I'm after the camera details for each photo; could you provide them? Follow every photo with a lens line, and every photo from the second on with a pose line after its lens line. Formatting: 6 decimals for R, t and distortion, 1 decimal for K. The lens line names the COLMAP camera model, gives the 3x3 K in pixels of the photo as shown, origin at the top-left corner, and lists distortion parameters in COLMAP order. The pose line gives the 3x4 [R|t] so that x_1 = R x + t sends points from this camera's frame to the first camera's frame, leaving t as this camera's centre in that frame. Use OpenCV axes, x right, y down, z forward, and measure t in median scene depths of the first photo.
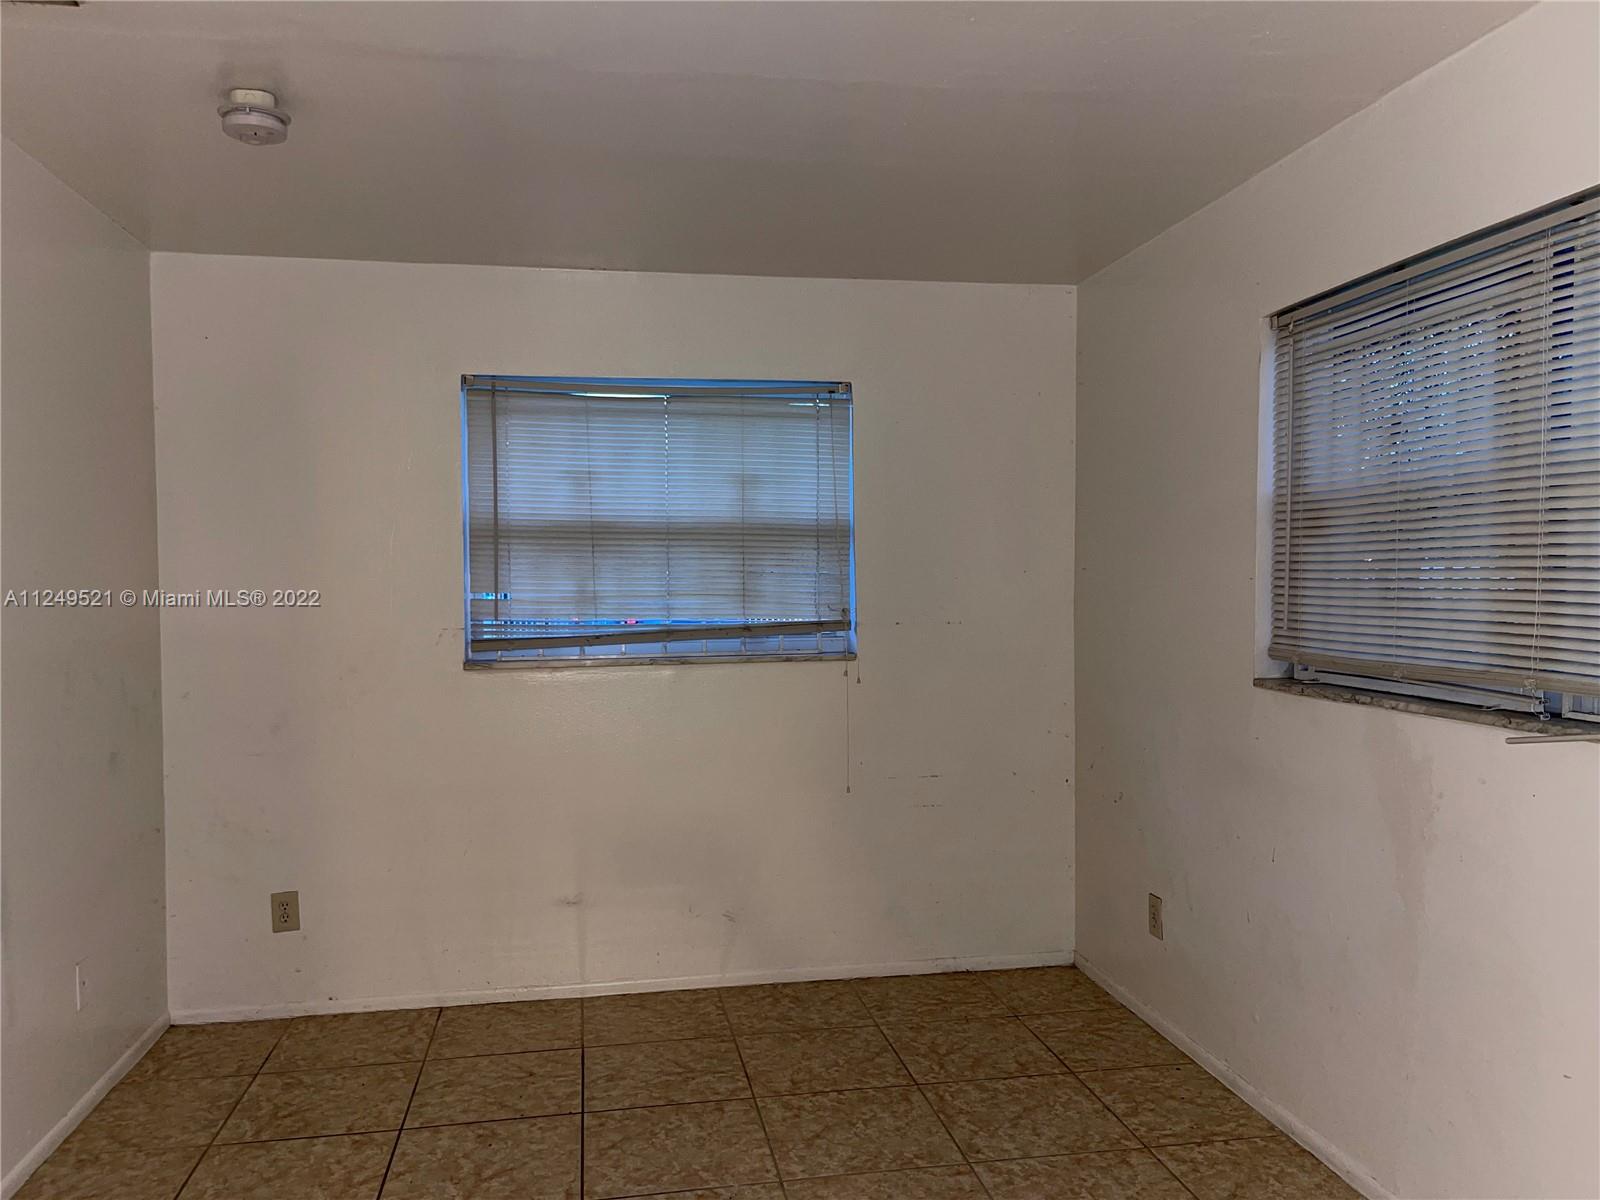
lens RADIAL K [[1208.0, 0, 808.1], [0, 1208.0, 602.6], [0, 0, 1]] dist [0.036449, -0.042179]
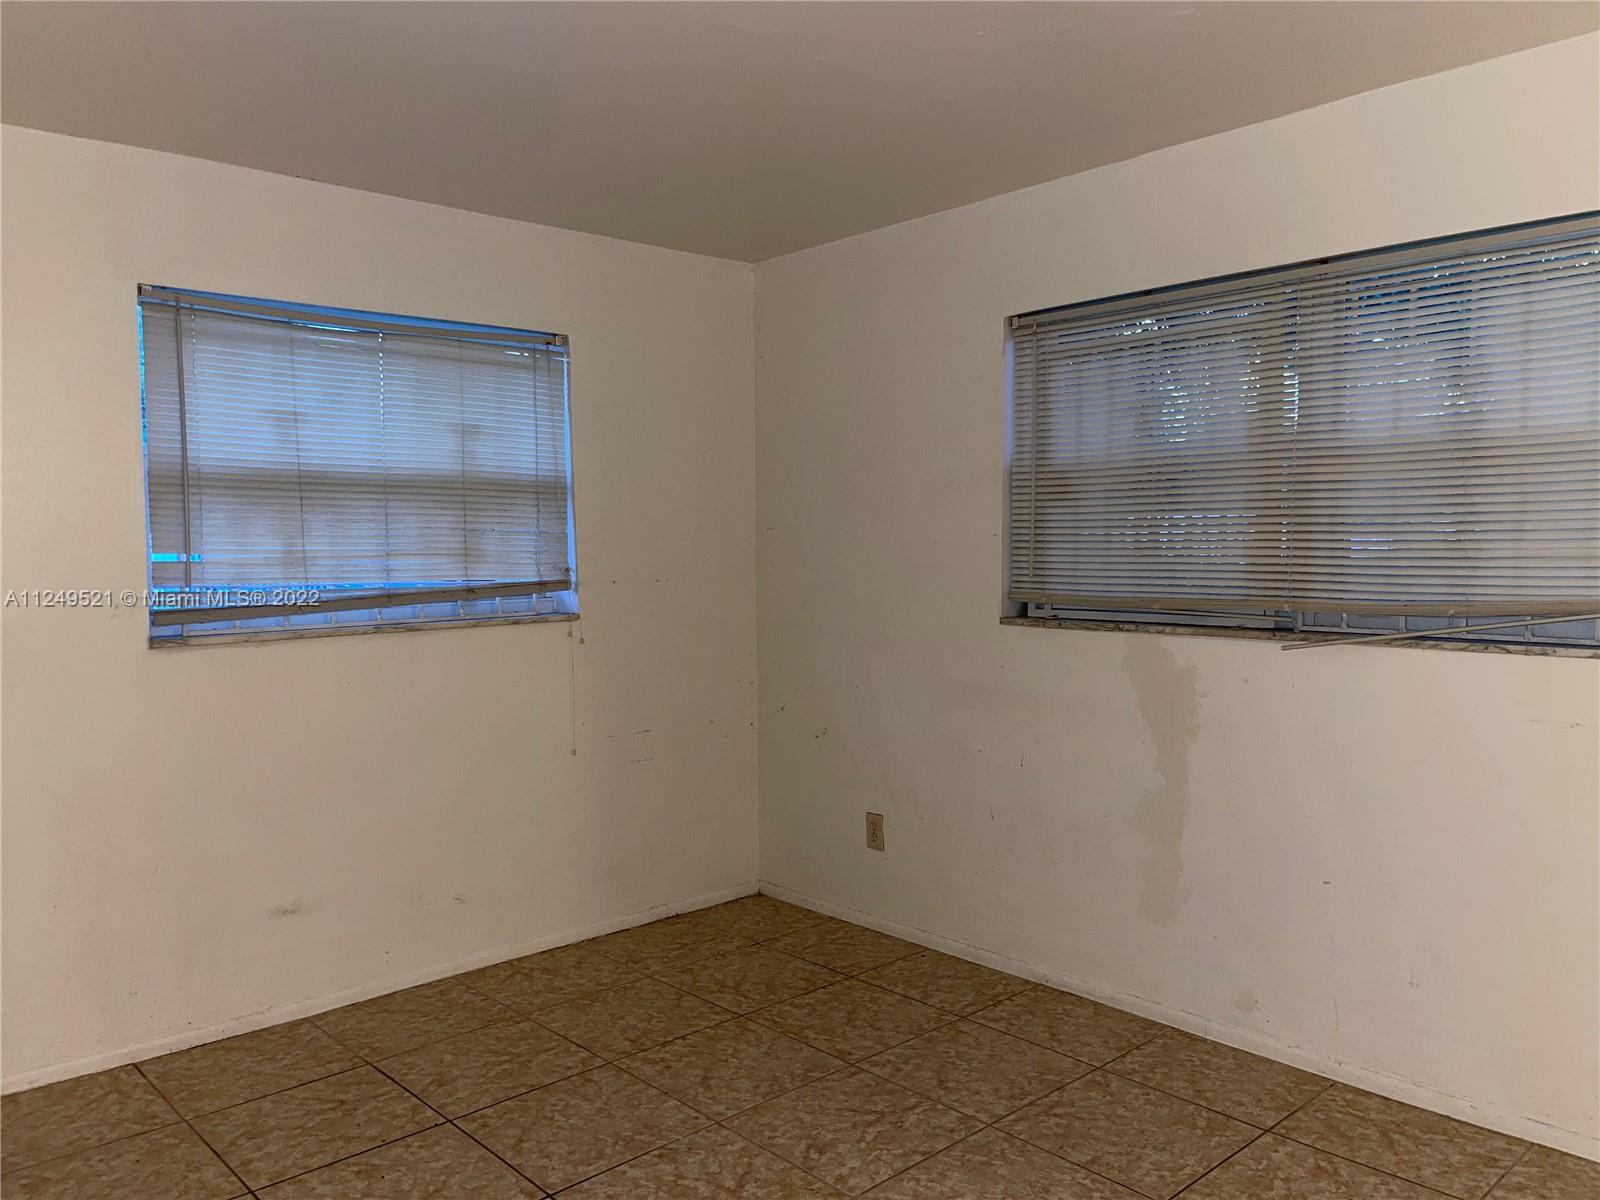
lens RADIAL K [[1208.0, 0, 816.6], [0, 1208.0, 595.7], [0, 0, 1]] dist [0.036449, -0.042179]
pose [[0.841235, -0.027336, 0.539979, -0.355461], [0.015244, 0.999523, 0.026852, 0.004890], [-0.540455, -0.014358, 0.841250, 0.072943]]
